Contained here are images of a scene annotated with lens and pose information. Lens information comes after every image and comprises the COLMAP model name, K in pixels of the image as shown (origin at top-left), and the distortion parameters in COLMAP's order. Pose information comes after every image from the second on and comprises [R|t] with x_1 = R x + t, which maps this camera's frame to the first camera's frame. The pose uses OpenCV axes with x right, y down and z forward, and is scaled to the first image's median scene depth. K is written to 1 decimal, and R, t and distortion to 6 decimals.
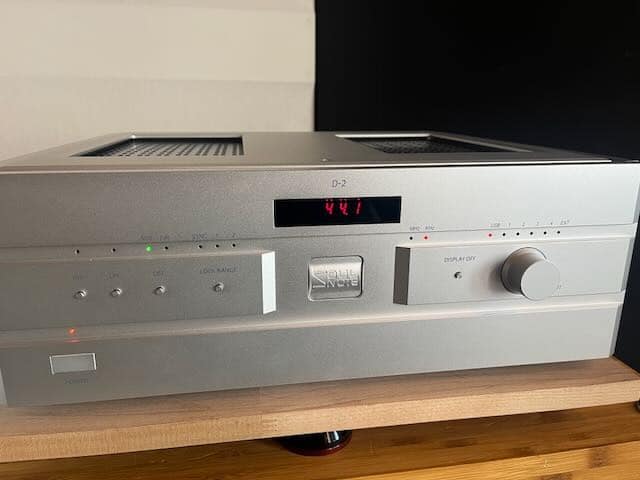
lens RADIAL K [[499.3, 0, 319.6], [0, 499.3, 244.2], [0, 0, 1]] dist [0.008411, -0.040104]
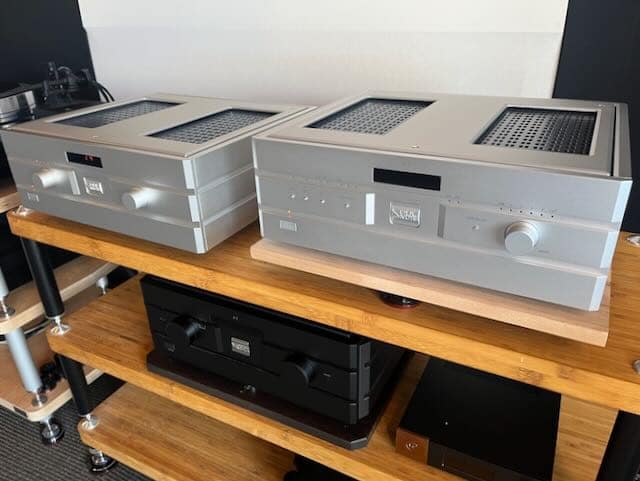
lens RADIAL K [[499.3, 0, 335.7], [0, 499.3, 250.0], [0, 0, 1]] dist [0.008411, -0.040104]
pose [[0.785463, 0.259489, -0.561883, 0.876464], [-0.122936, 0.955186, 0.269271, -0.262351], [0.606576, -0.142426, 0.782164, -0.580186]]
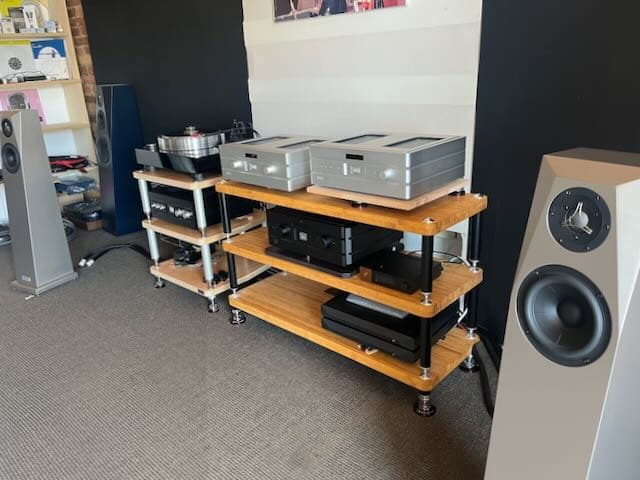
lens RADIAL K [[499.3, 0, 319.6], [0, 499.3, 239.2], [0, 0, 1]] dist [0.008411, -0.040104]
pose [[0.584077, 0.229876, -0.778468, 3.976526], [-0.134477, 0.973211, 0.186485, -0.150797], [0.800481, -0.004236, 0.599343, -2.385462]]
